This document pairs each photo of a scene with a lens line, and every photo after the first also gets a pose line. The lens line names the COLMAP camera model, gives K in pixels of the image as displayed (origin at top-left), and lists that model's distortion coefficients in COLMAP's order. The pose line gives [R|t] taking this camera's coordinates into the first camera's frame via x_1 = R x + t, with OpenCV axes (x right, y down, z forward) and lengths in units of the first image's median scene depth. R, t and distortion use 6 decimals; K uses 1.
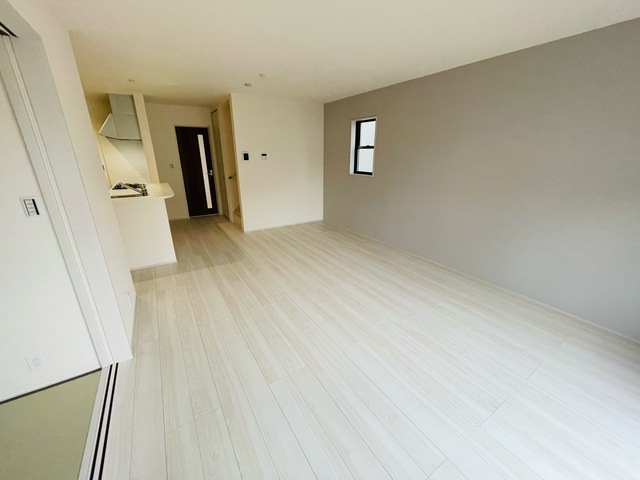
lens RADIAL K [[258.1, 0, 321.3], [0, 258.1, 239.4], [0, 0, 1]] dist [-0.002849, 0.000953]
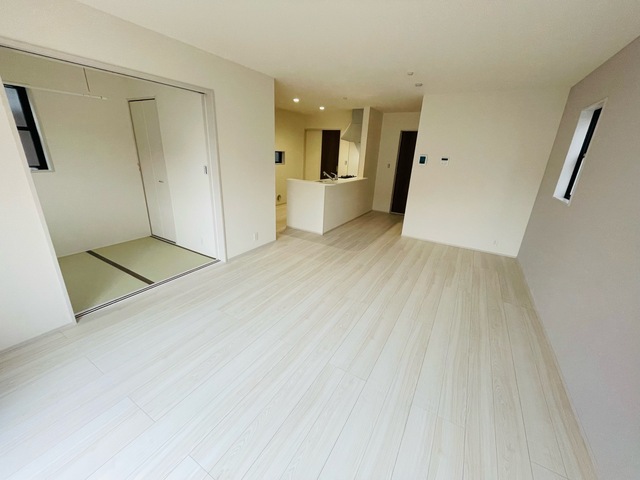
lens RADIAL K [[258.1, 0, 320.0], [0, 258.1, 241.3], [0, 0, 1]] dist [-0.002849, 0.000953]
pose [[0.452297, 0.310166, -0.836196, 0.546615], [-0.325698, 0.930267, 0.168890, -0.100802], [0.830270, 0.195958, 0.521778, 0.320451]]
